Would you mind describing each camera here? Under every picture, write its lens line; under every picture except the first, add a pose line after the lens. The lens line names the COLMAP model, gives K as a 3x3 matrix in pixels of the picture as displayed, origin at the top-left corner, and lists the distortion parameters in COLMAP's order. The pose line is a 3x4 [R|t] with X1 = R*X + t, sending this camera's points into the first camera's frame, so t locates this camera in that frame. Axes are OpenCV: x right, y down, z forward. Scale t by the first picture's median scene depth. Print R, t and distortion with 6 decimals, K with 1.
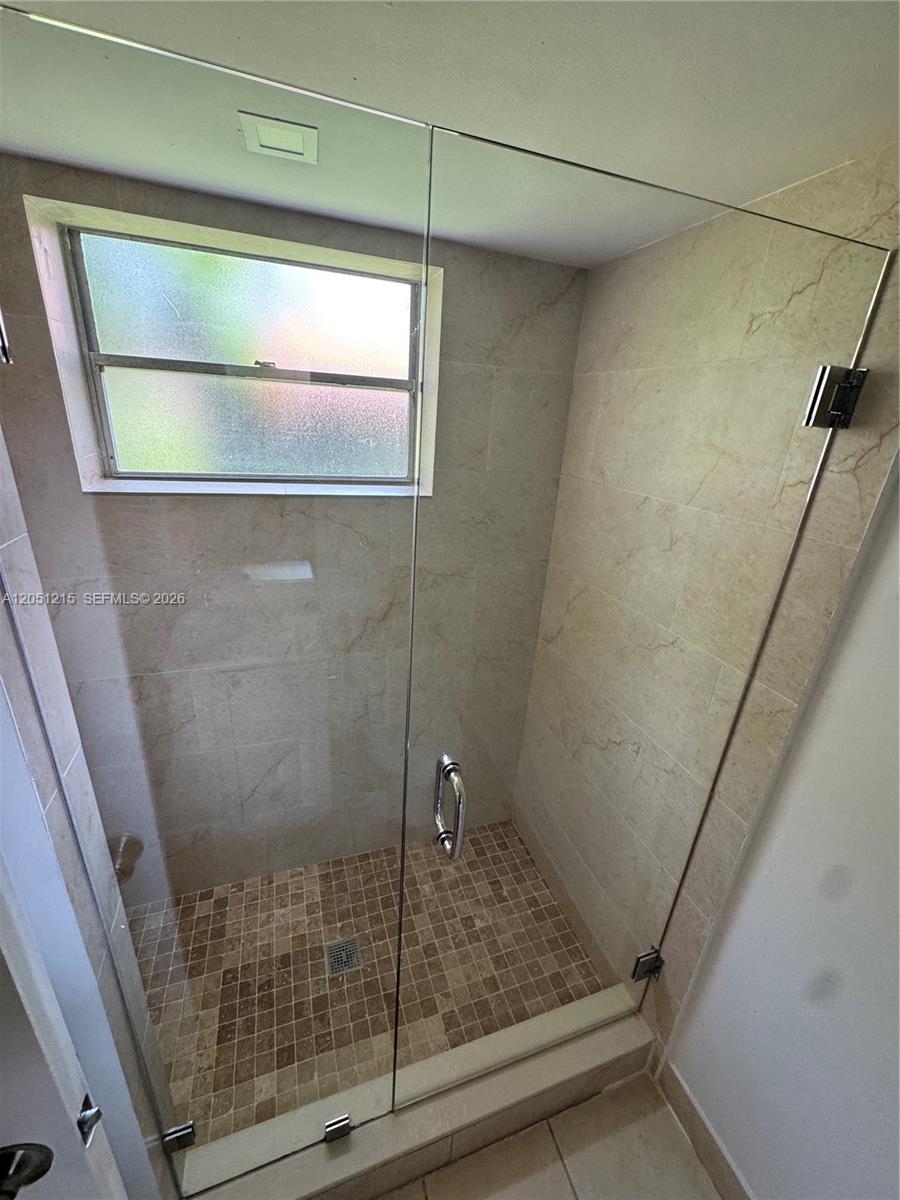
lens RADIAL K [[484.4, 0, 449.9], [0, 484.4, 602.3], [0, 0, 1]] dist [-0.001569, 0.000312]
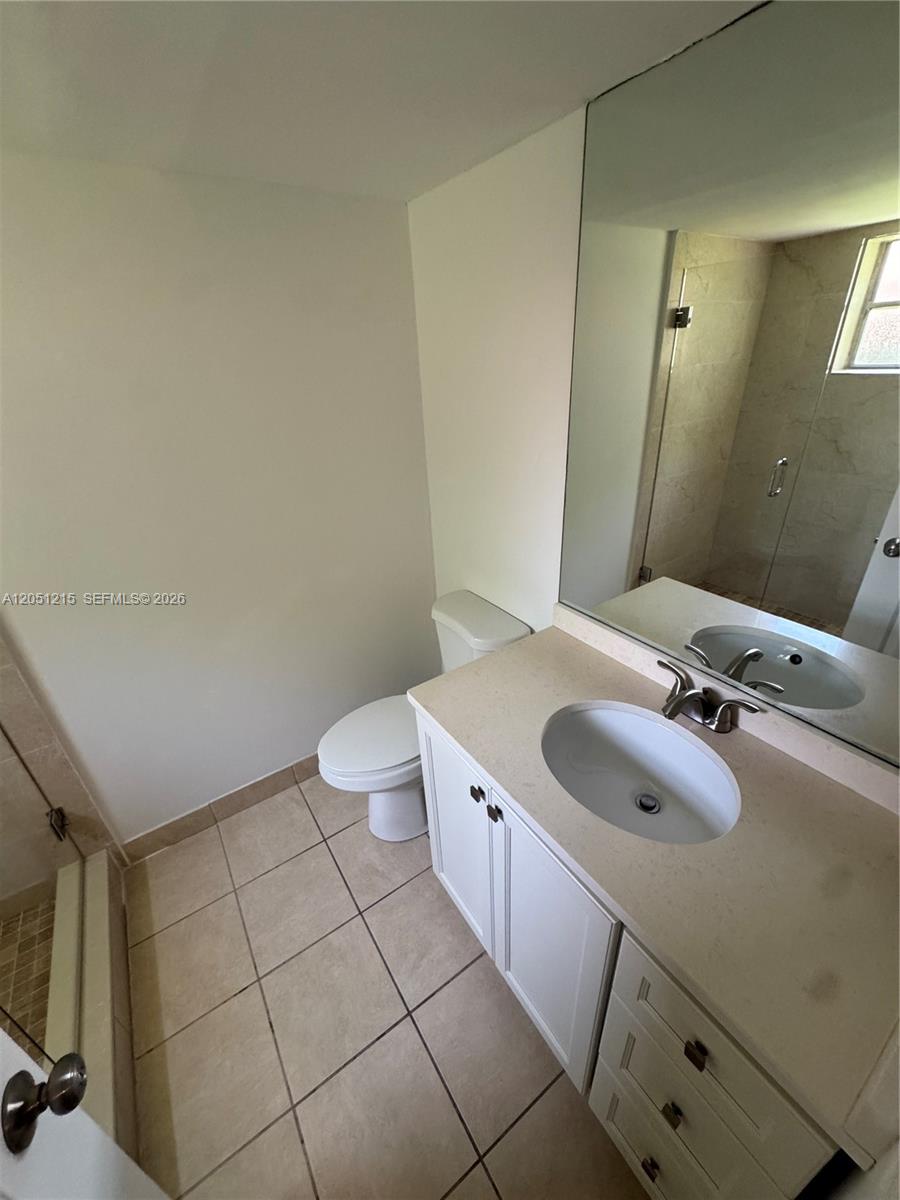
lens RADIAL K [[484.4, 0, 453.5], [0, 484.4, 601.2], [0, 0, 1]] dist [-0.001569, 0.000312]
pose [[-0.257462, -0.495943, 0.829310, -0.588016], [0.385221, 0.734414, 0.558786, 0.026890], [-0.886182, 0.463333, 0.001964, -0.163895]]
